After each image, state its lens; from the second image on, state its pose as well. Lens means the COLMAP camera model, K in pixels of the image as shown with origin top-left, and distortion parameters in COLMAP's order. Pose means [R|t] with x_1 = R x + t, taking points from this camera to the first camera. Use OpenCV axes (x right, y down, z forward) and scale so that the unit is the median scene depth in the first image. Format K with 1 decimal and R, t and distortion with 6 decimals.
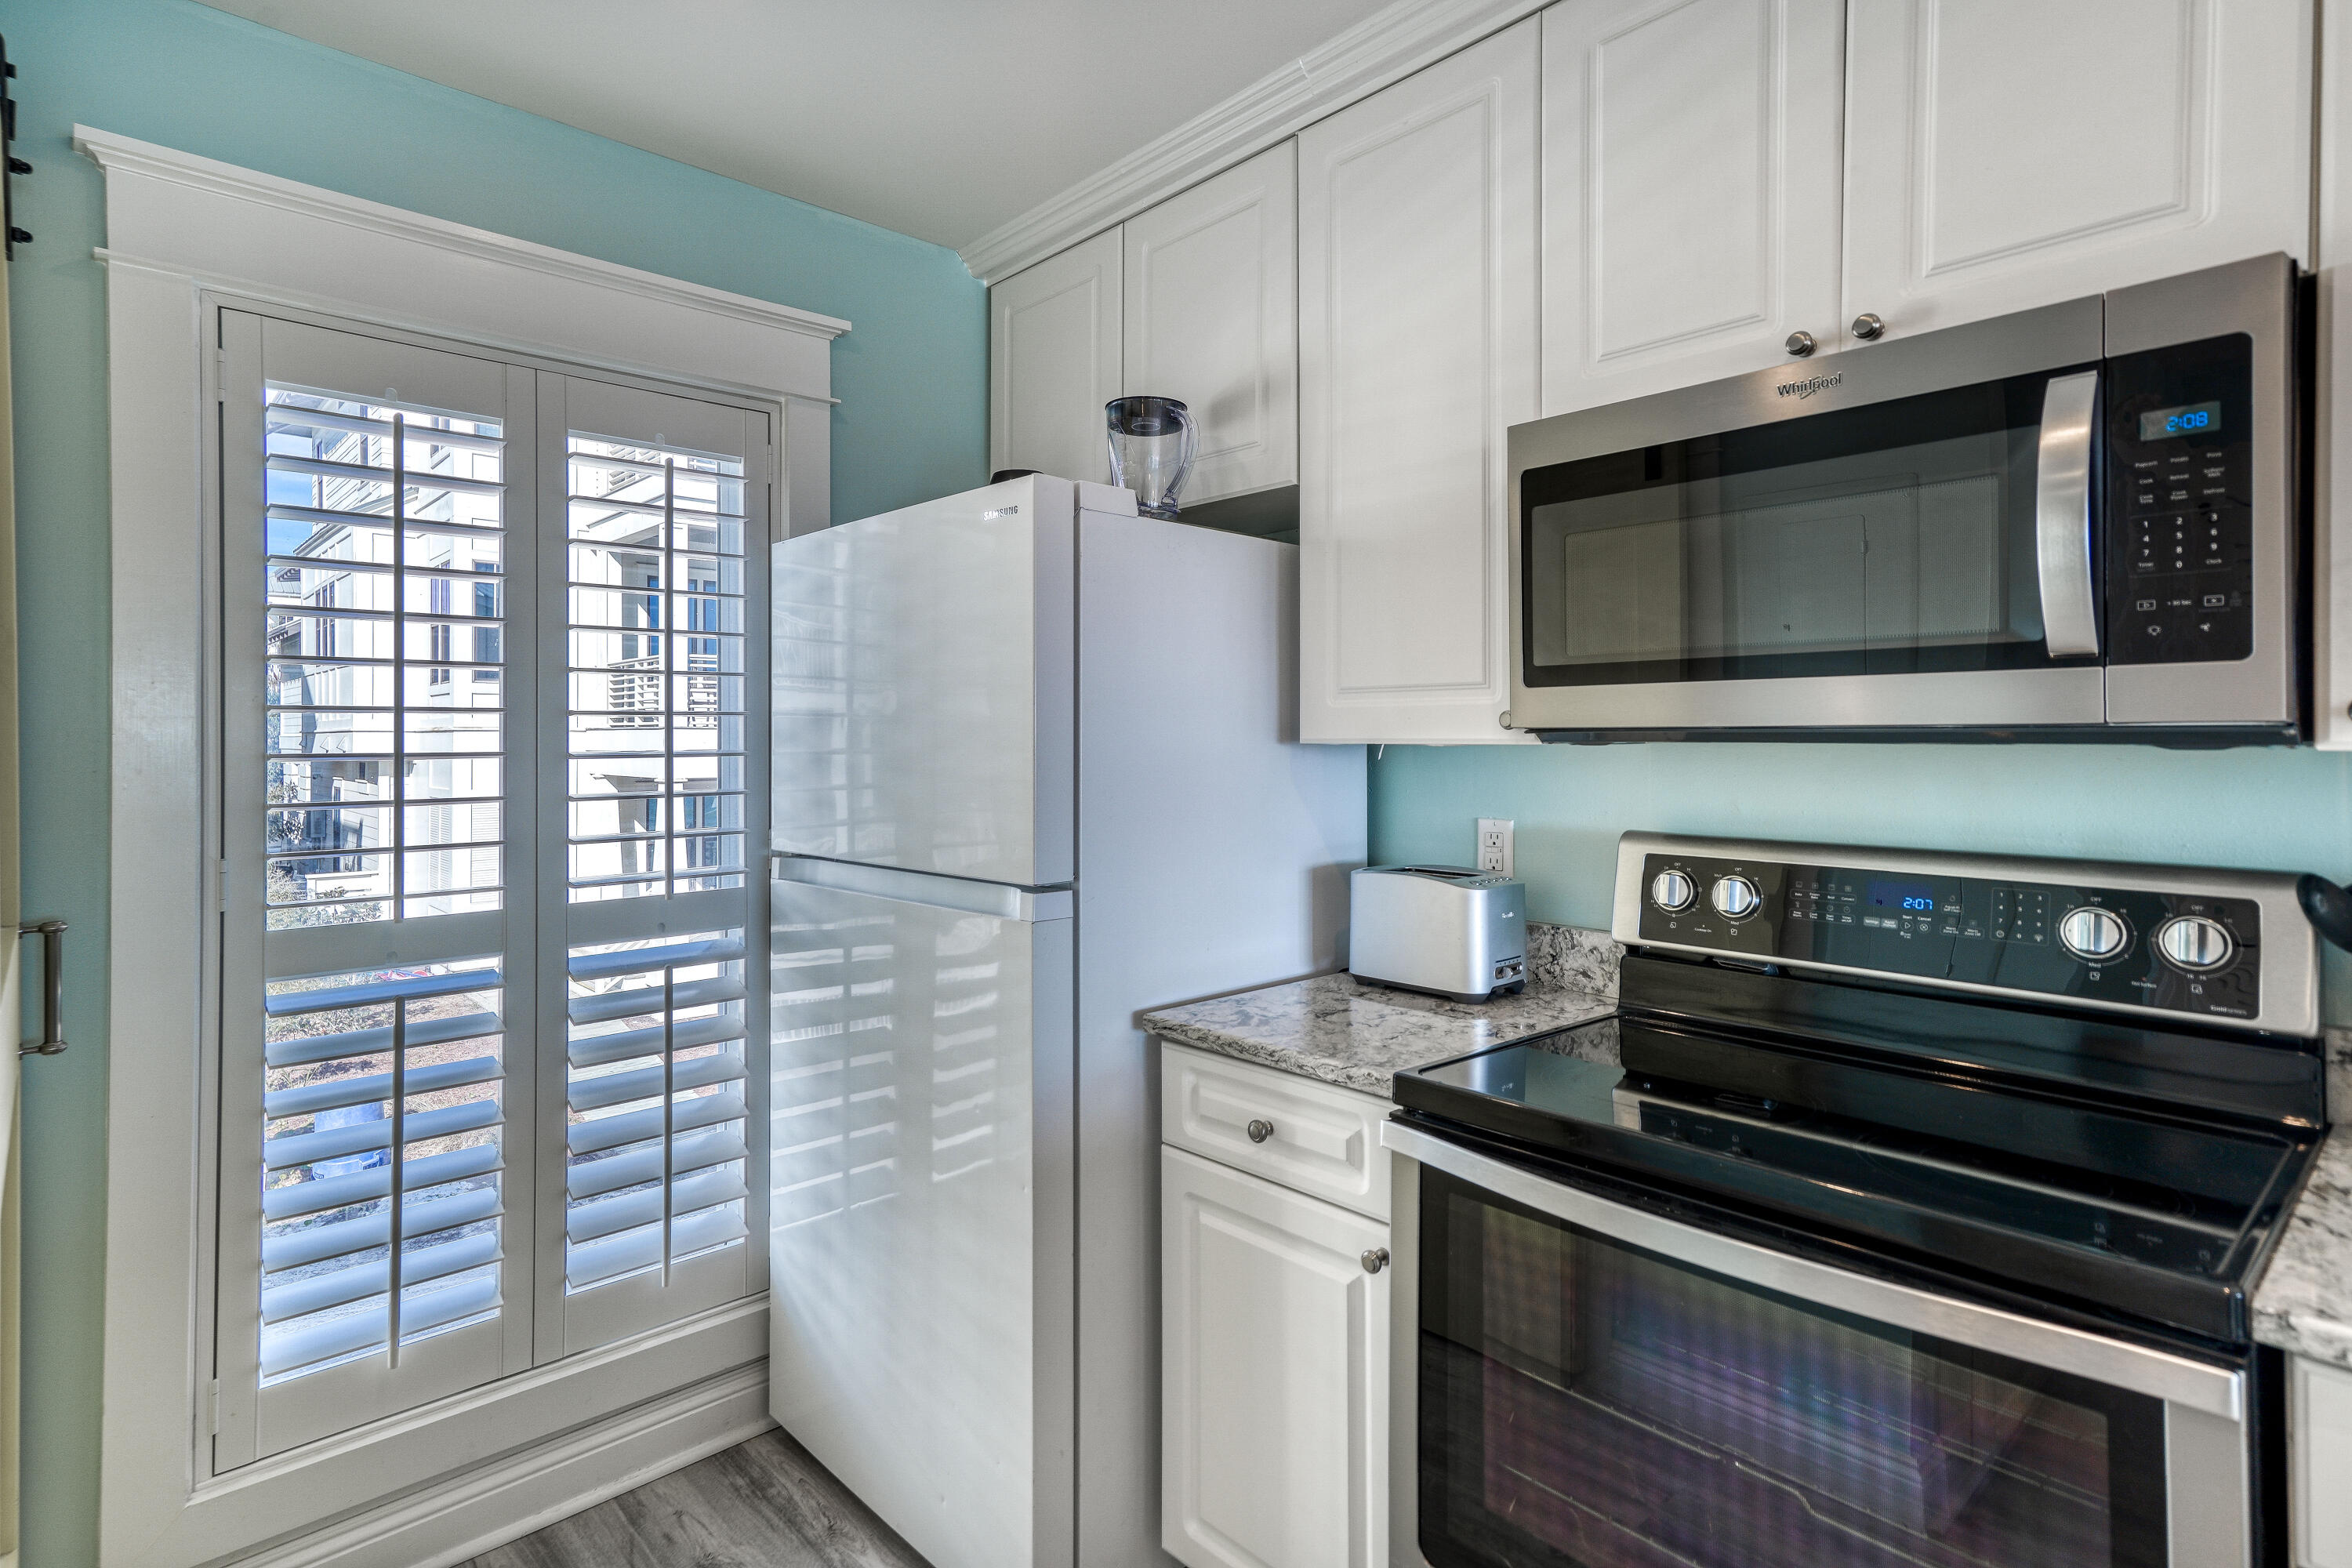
lens RADIAL K [[1174.5, 0, 1181.8], [0, 1174.5, 751.0], [0, 0, 1]] dist [0.018603, 0.000241]
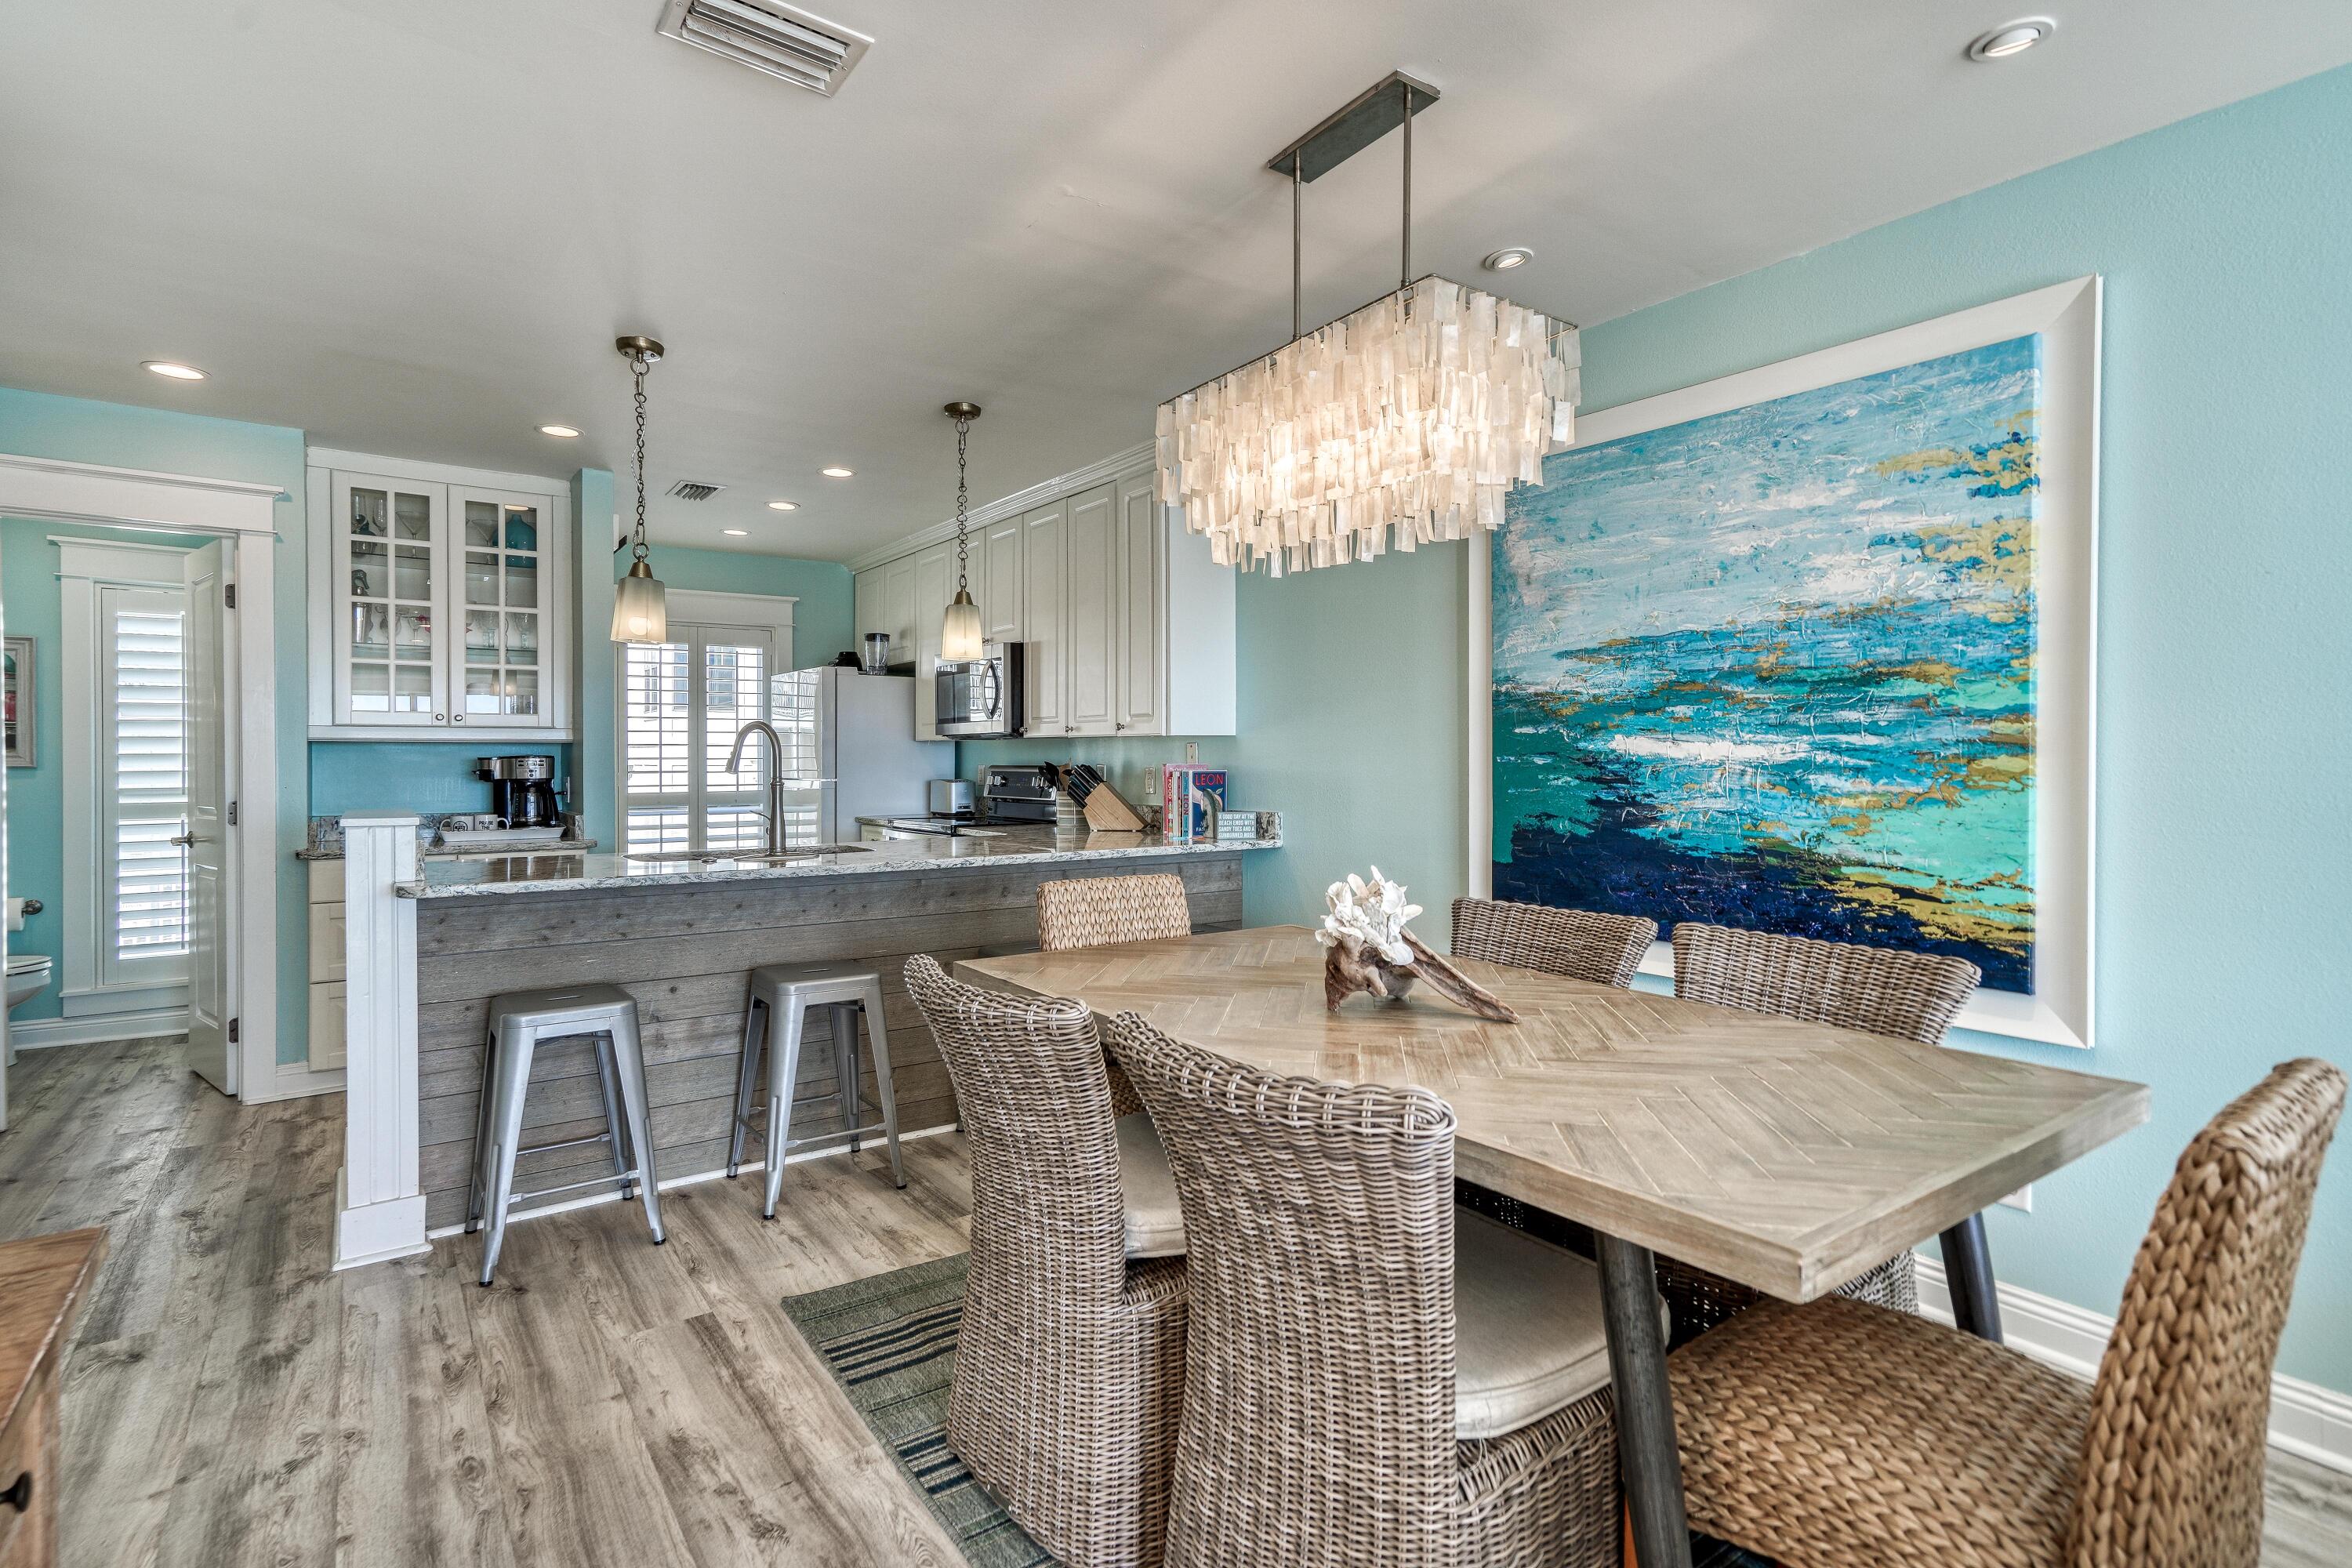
lens RADIAL K [[1112.2, 0, 1146.0], [0, 1112.2, 753.6], [0, 0, 1]] dist [0.004952, 0.001616]
pose [[0.991678, -0.002772, -0.128710, 1.075167], [0.002527, 0.999995, -0.002066, 0.036238], [0.128715, 0.001724, 0.991680, -1.885841]]
